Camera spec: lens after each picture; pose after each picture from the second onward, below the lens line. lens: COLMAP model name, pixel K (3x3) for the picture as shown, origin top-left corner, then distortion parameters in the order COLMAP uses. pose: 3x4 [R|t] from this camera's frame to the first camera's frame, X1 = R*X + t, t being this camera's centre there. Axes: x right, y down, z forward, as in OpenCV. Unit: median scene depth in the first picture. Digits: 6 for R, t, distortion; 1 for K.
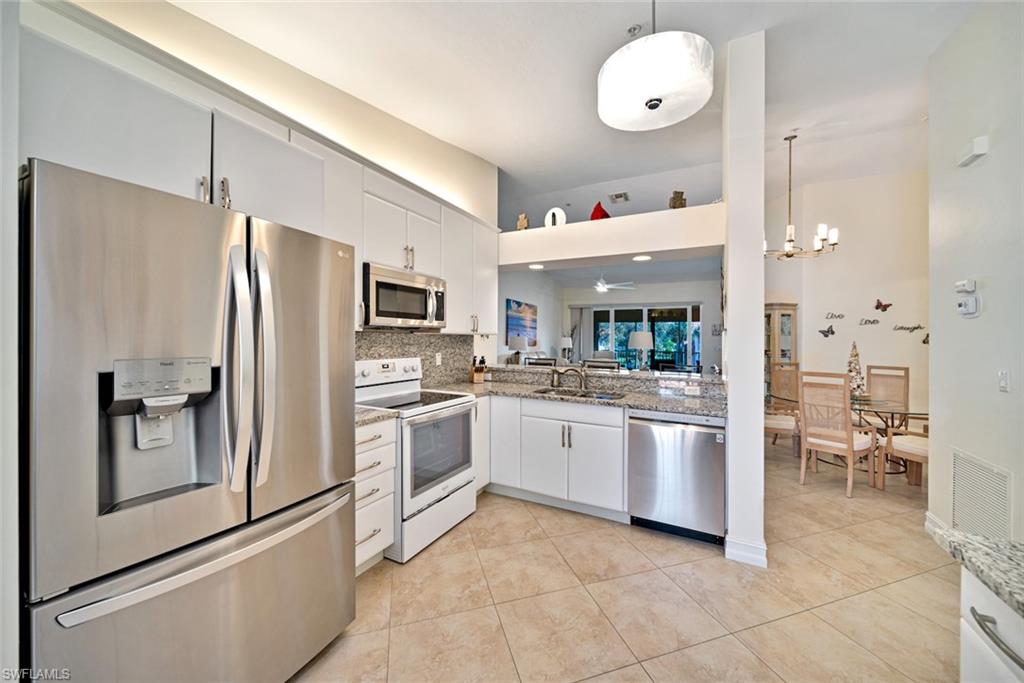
lens RADIAL K [[369.3, 0, 511.7], [0, 369.3, 335.8], [0, 0, 1]] dist [0.000832, -0.001820]
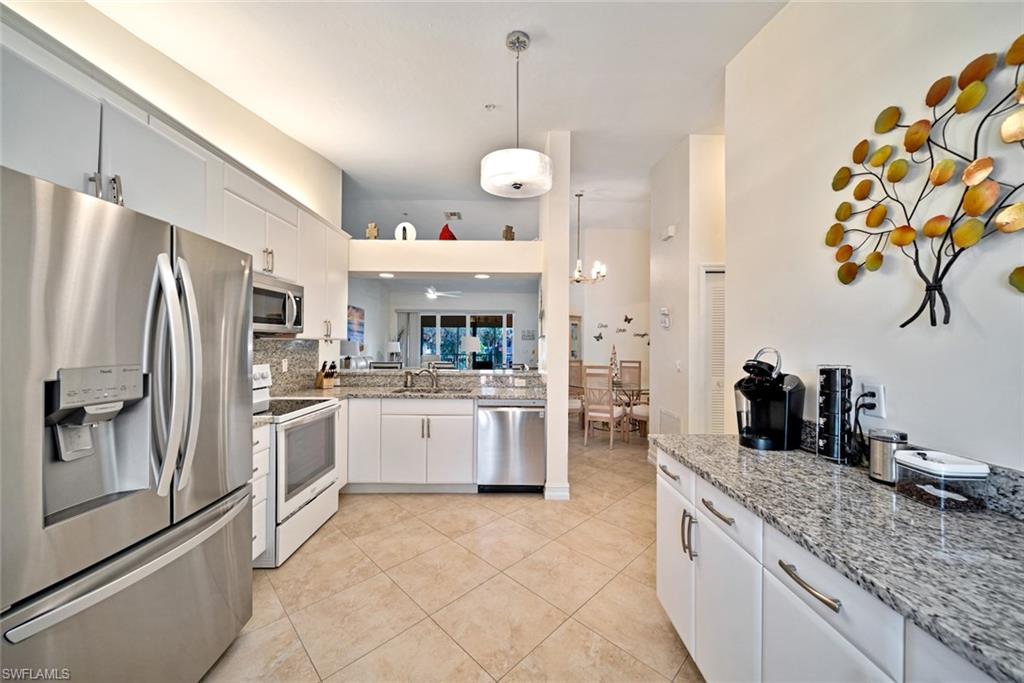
lens RADIAL K [[369.3, 0, 512.6], [0, 369.3, 346.3], [0, 0, 1]] dist [0.000832, -0.001820]
pose [[0.883604, -0.008416, 0.468158, -0.144417], [0.000207, 0.999845, 0.017582, -0.003584], [-0.468234, -0.015439, 0.883470, -0.137086]]
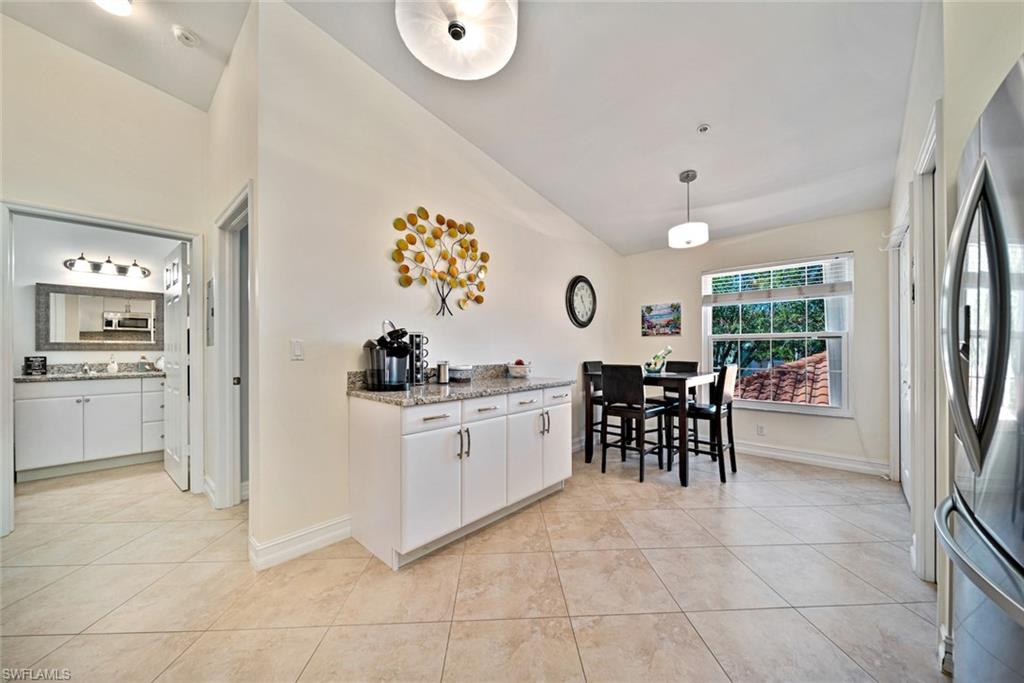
lens RADIAL K [[369.3, 0, 513.9], [0, 369.3, 352.2], [0, 0, 1]] dist [0.000832, -0.001820]
pose [[-0.967130, -0.007717, 0.254166, 0.009640], [-0.008300, 0.999965, -0.001223, 0.074027], [-0.254148, -0.003292, -0.967160, 0.858927]]
